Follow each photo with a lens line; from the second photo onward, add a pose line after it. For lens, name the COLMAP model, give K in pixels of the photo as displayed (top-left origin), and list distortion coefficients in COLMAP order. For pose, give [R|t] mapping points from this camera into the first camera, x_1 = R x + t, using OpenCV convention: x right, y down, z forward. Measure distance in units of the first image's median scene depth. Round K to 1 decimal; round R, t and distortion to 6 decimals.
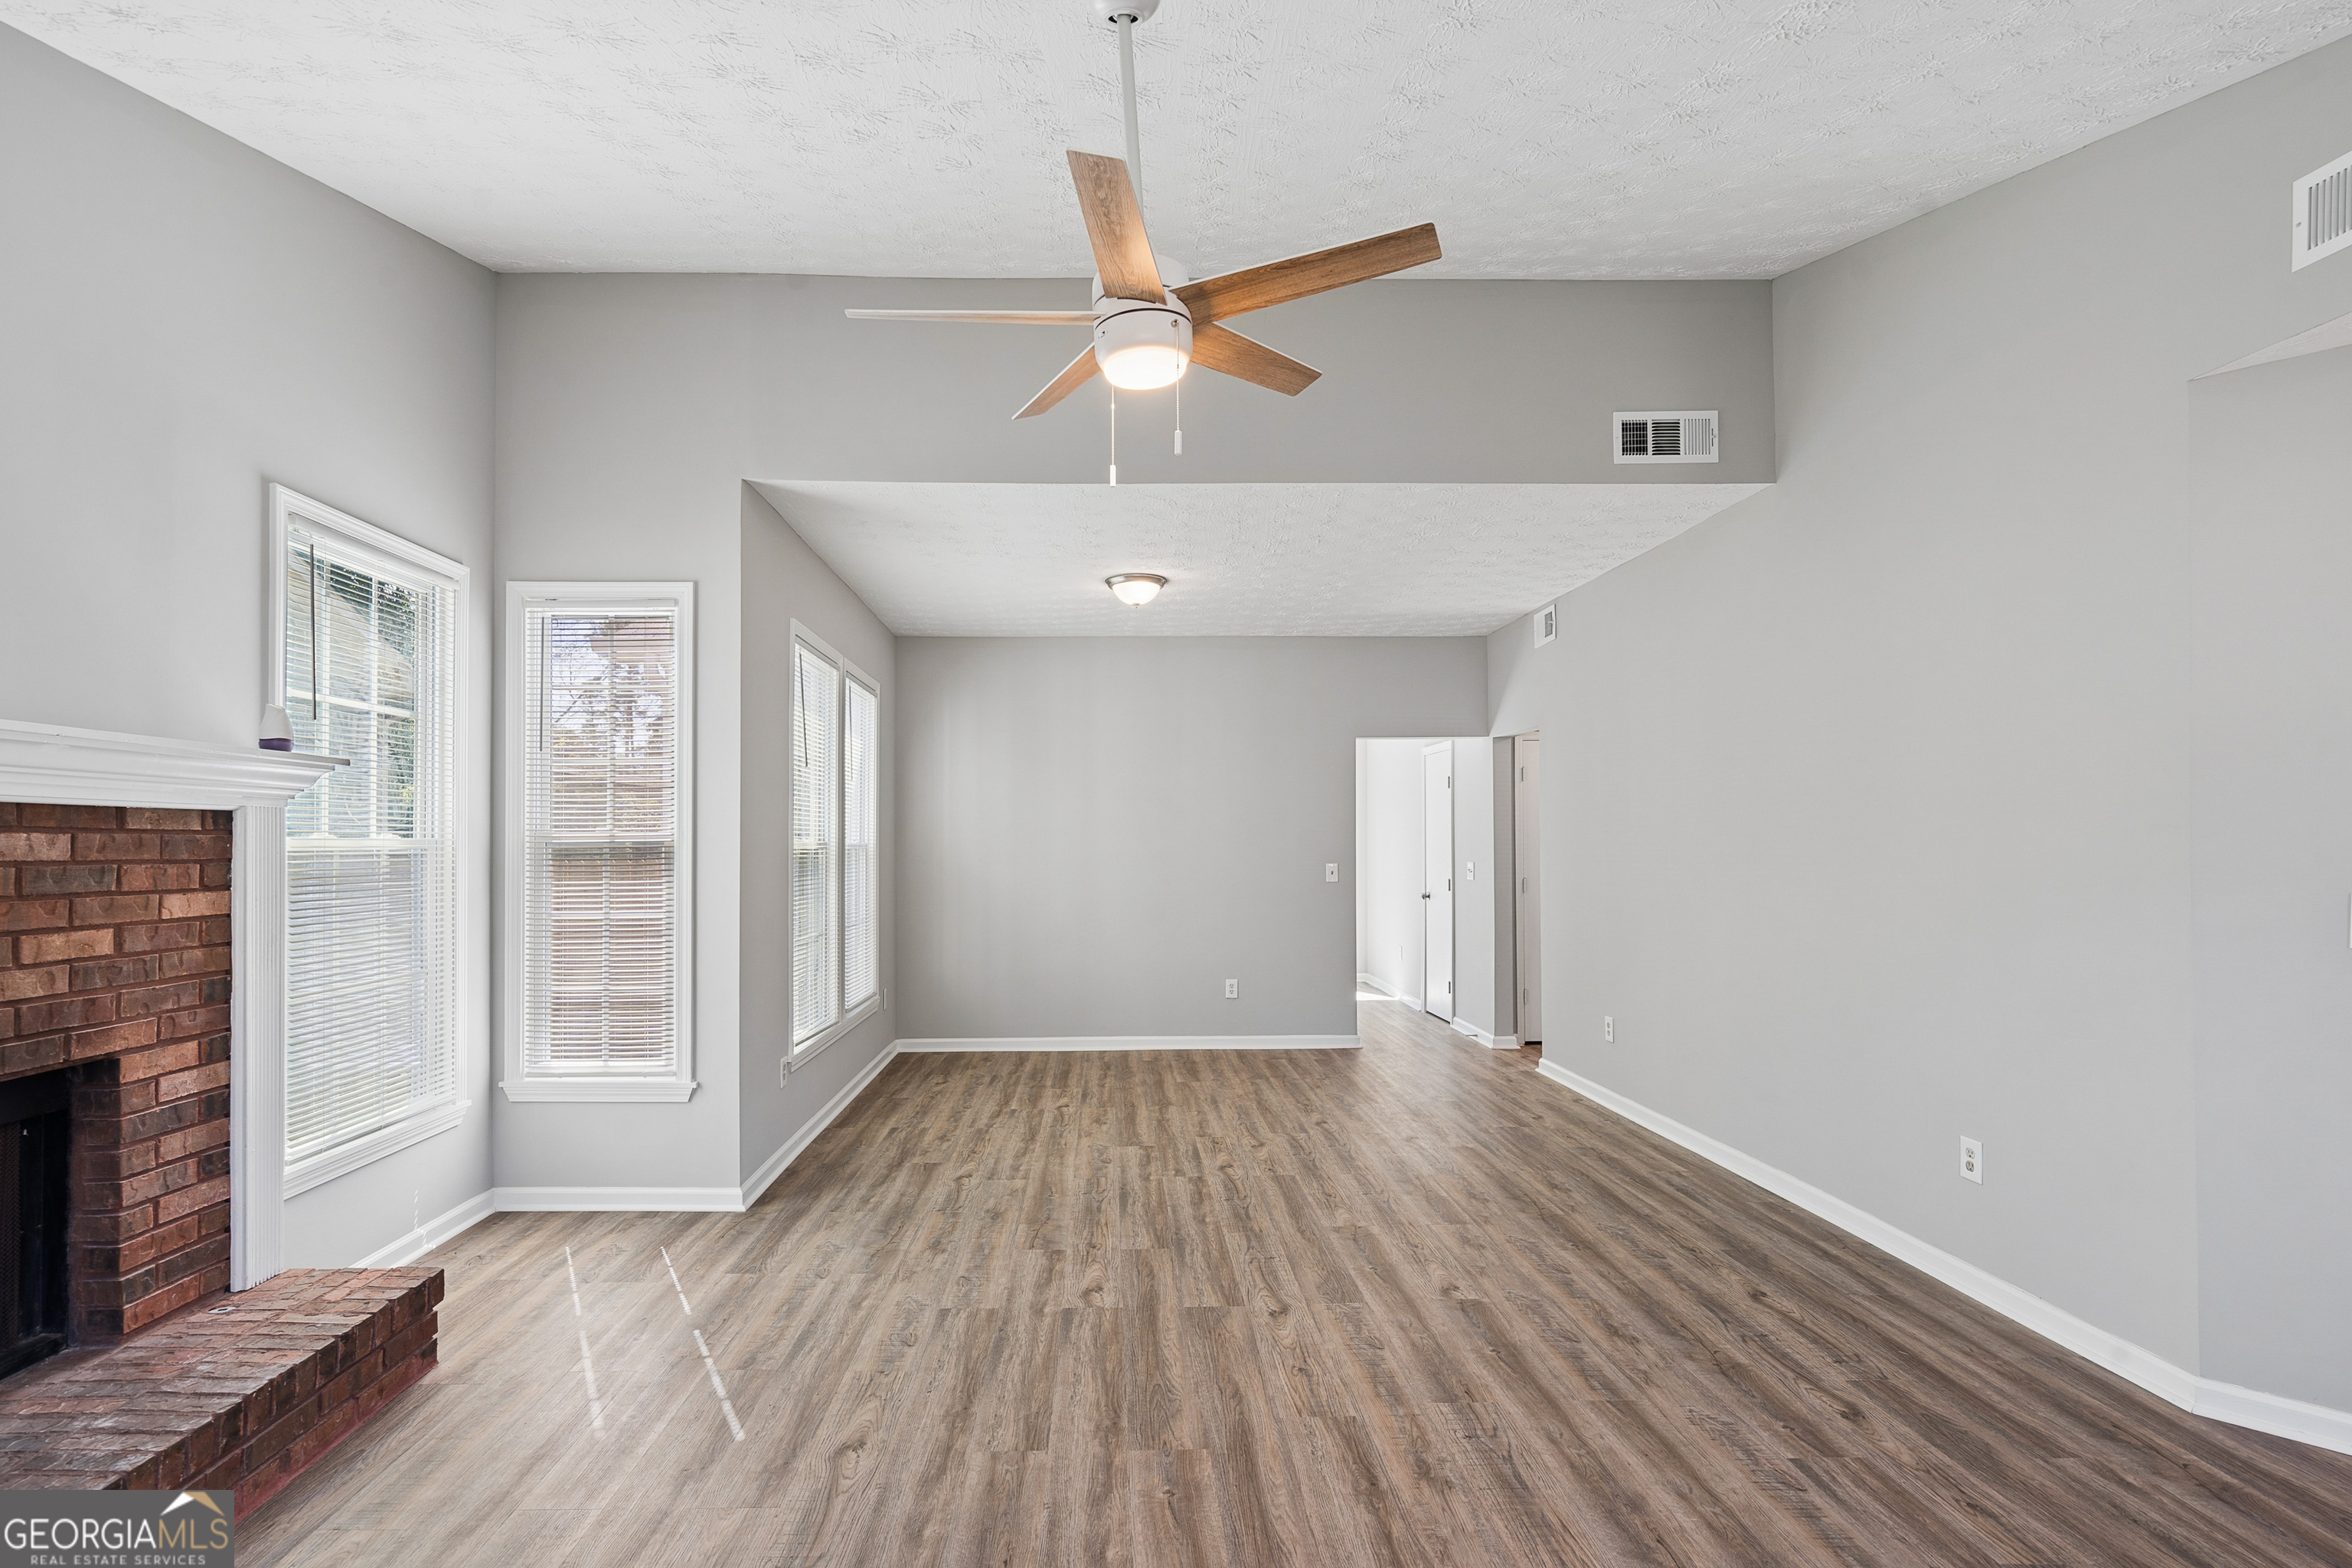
lens RADIAL K [[1116.3, 0, 1126.2], [0, 1116.3, 815.9], [0, 0, 1]] dist [-0.003174, 0.001854]
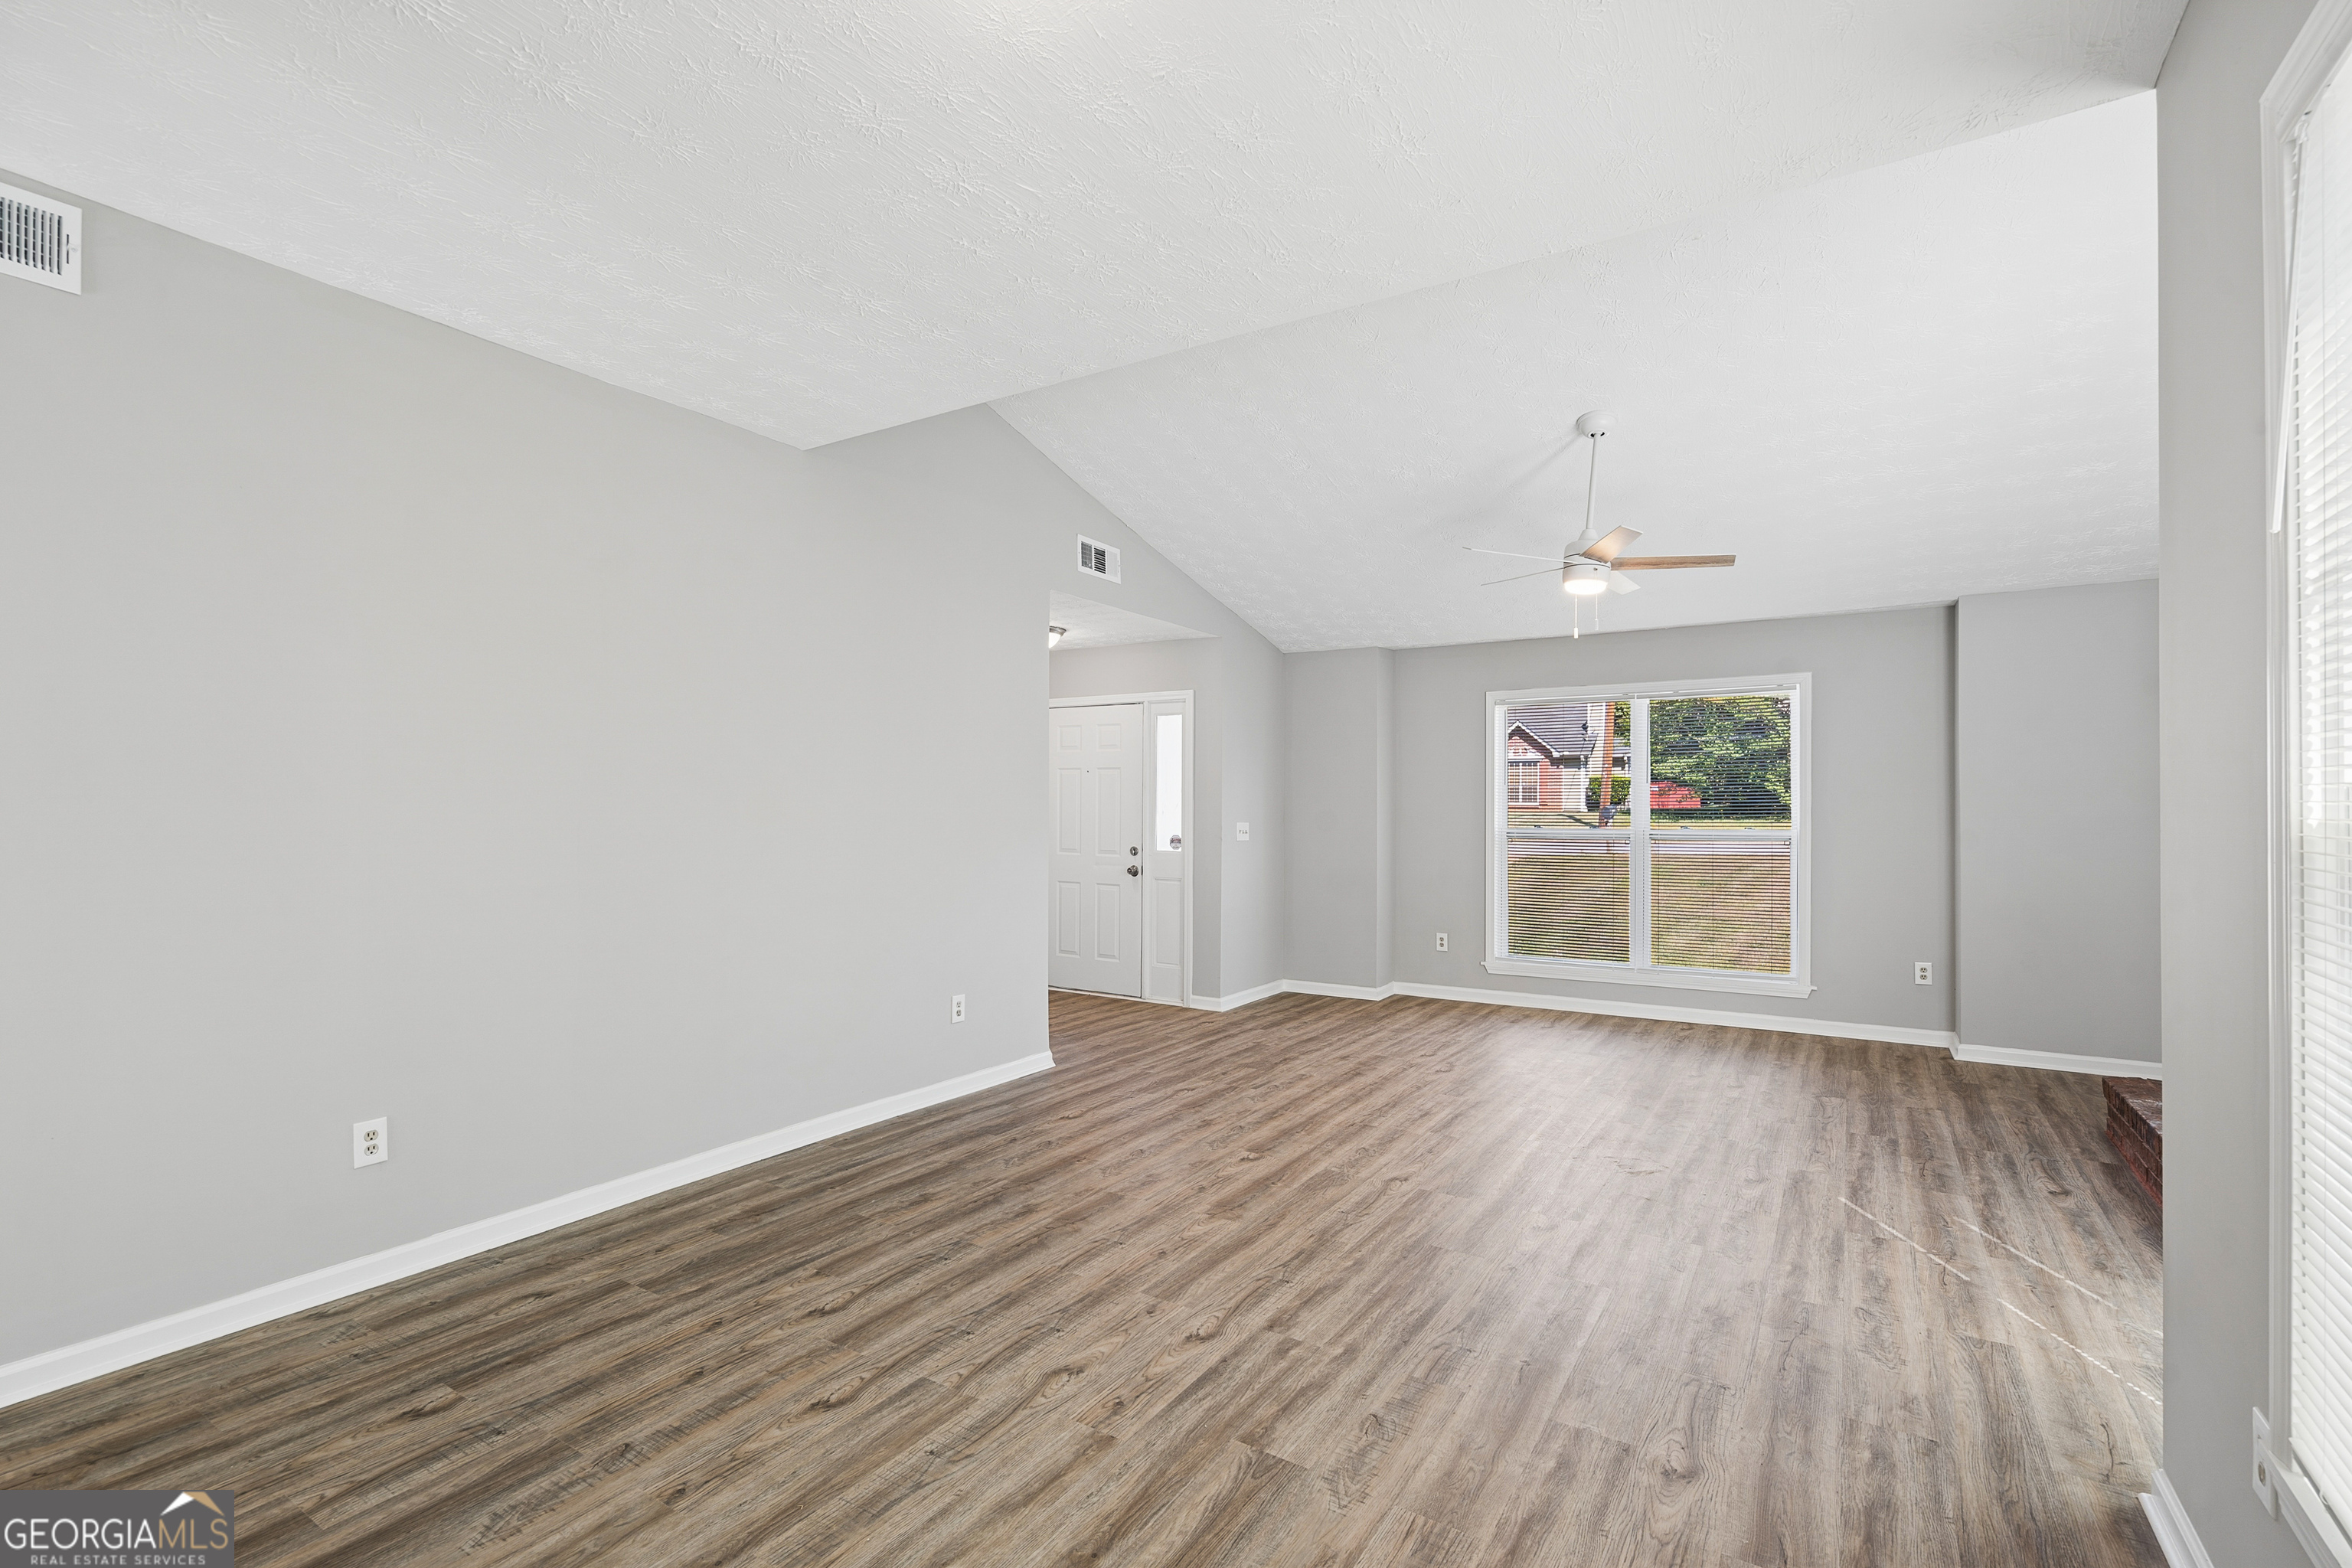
lens RADIAL K [[1058.1, 0, 1167.0], [0, 1058.1, 795.7], [0, 0, 1]] dist [-0.001442, 0.001134]
pose [[-0.831866, 0.006197, 0.554942, -0.242080], [-0.014893, 0.999328, -0.033484, 0.048814], [-0.554777, -0.036119, -0.831215, 1.696429]]
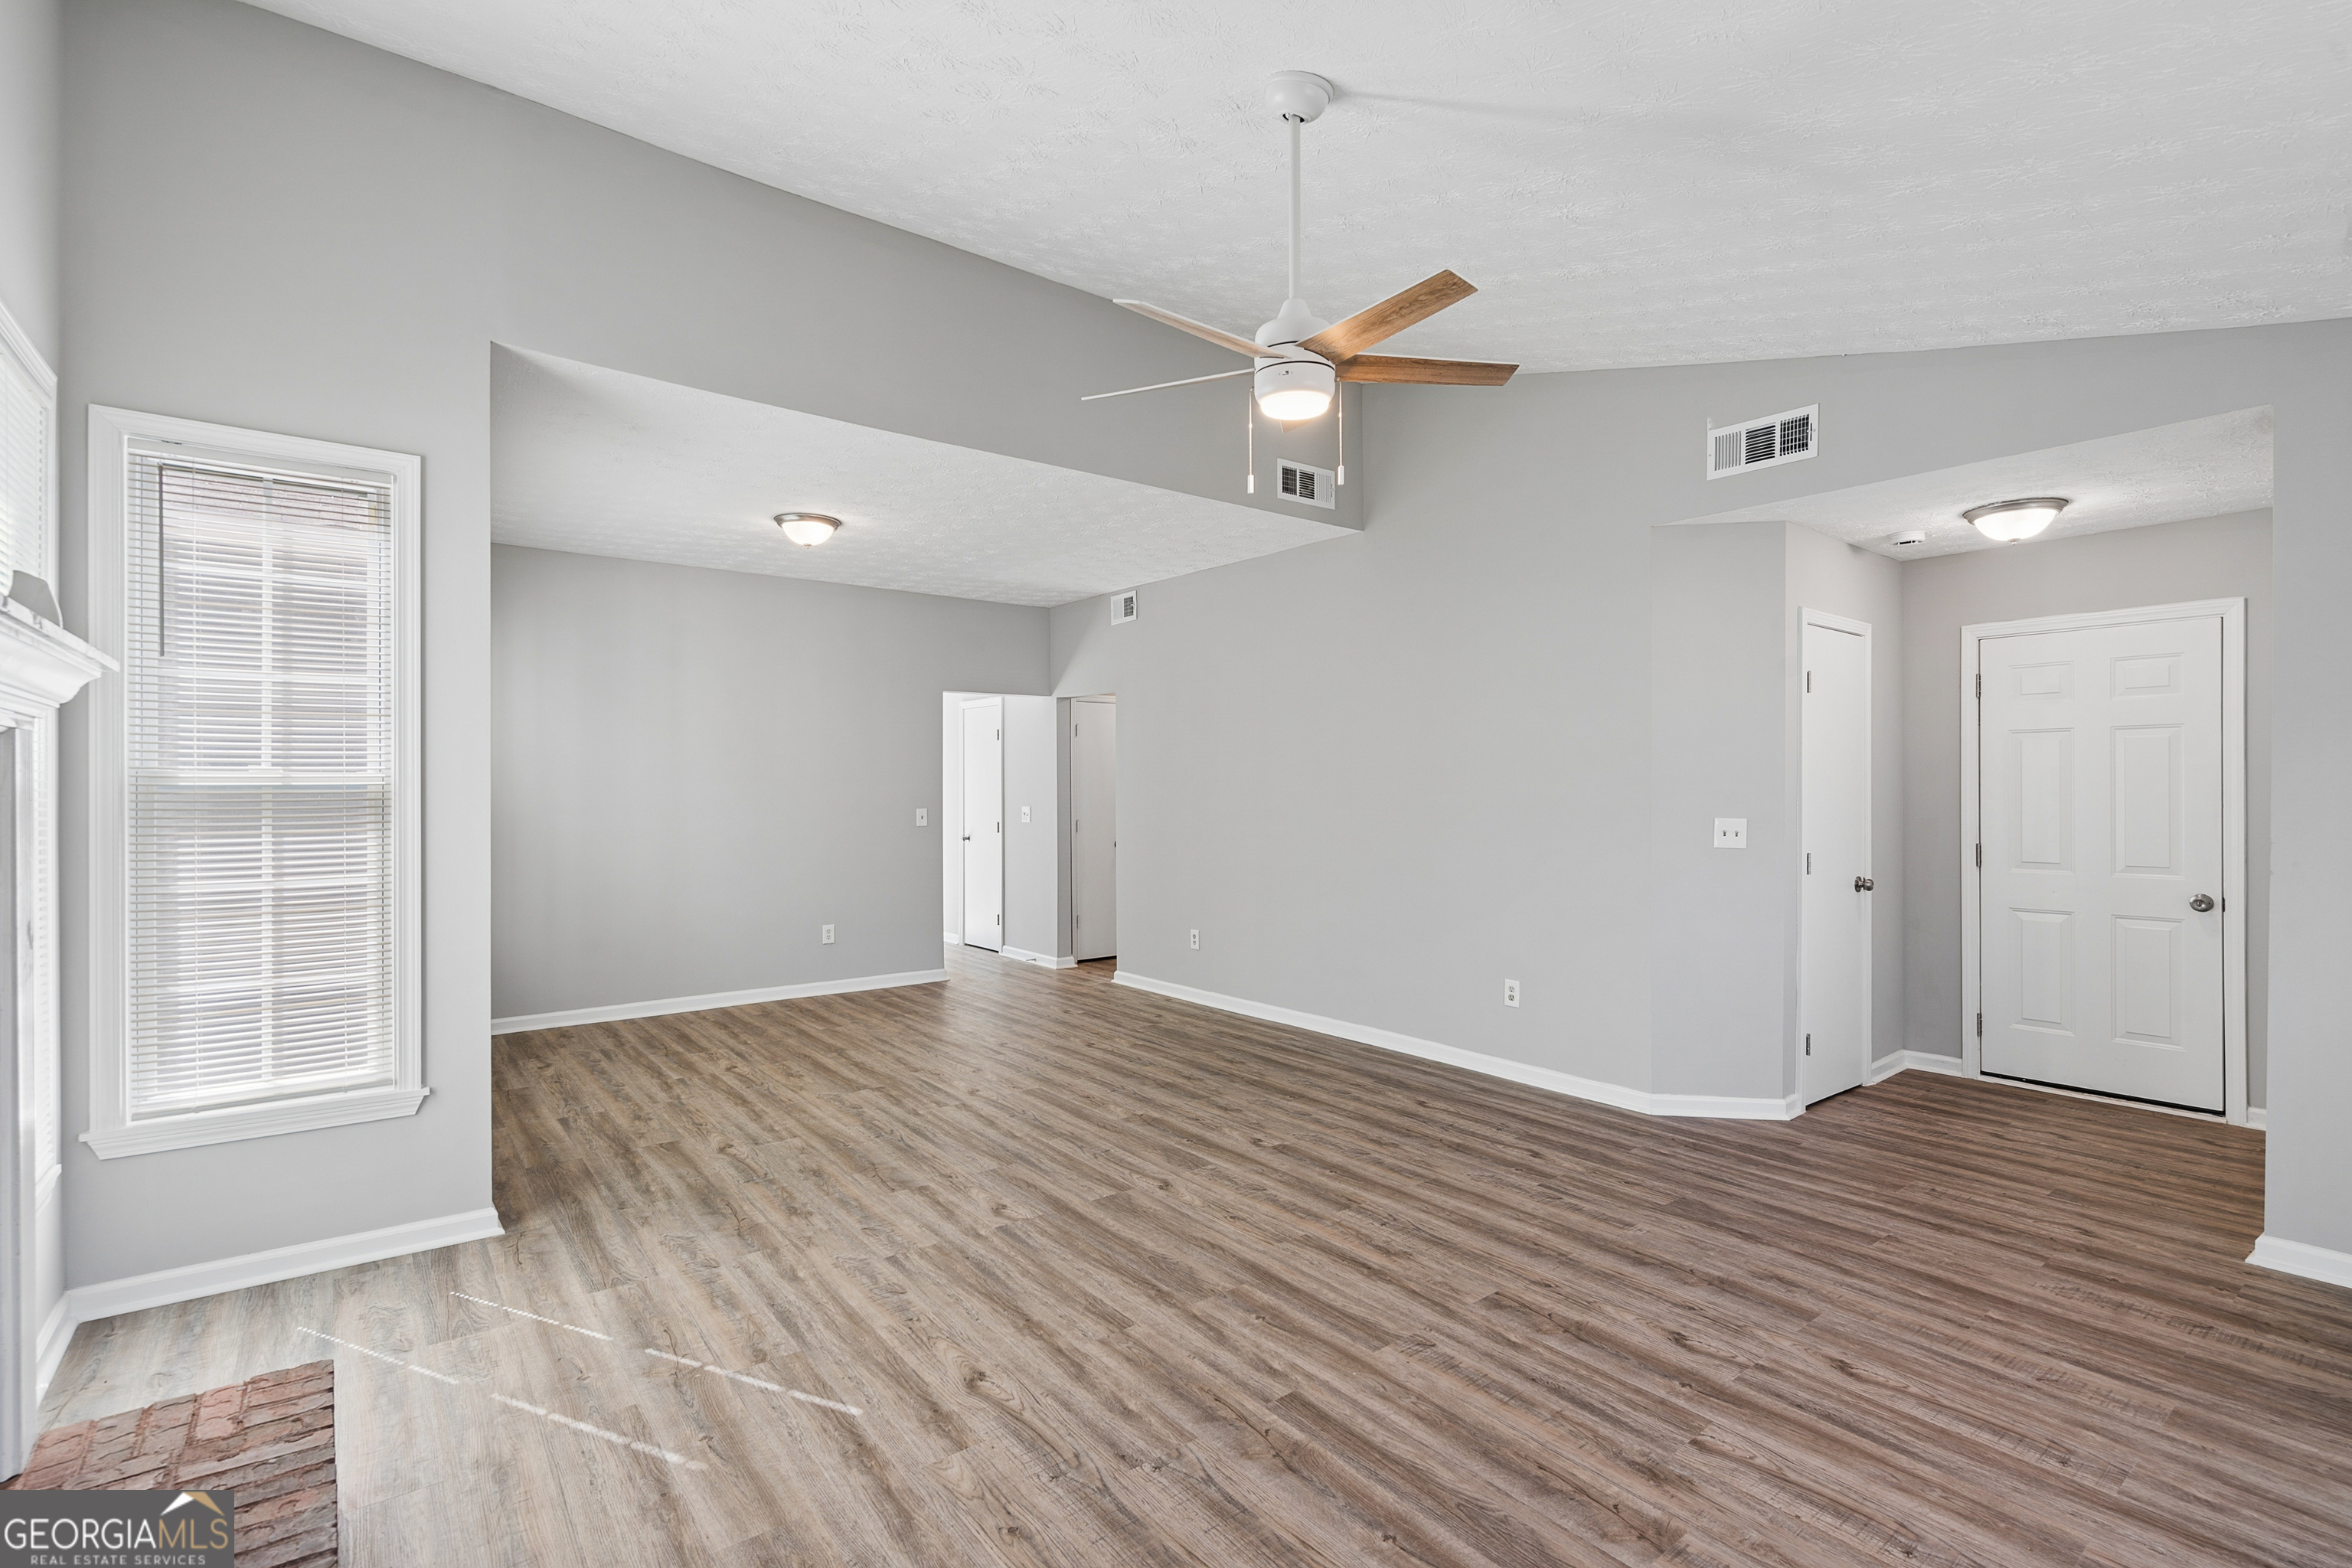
lens RADIAL K [[1080.8, 0, 1190.1], [0, 1080.8, 776.7], [0, 0, 1]] dist [-0.006319, 0.001121]
pose [[0.793040, 0.010112, 0.609086, -0.432881], [-0.017932, 0.999816, 0.006750, 0.001748], [-0.608906, -0.016275, 0.793075, 0.064174]]
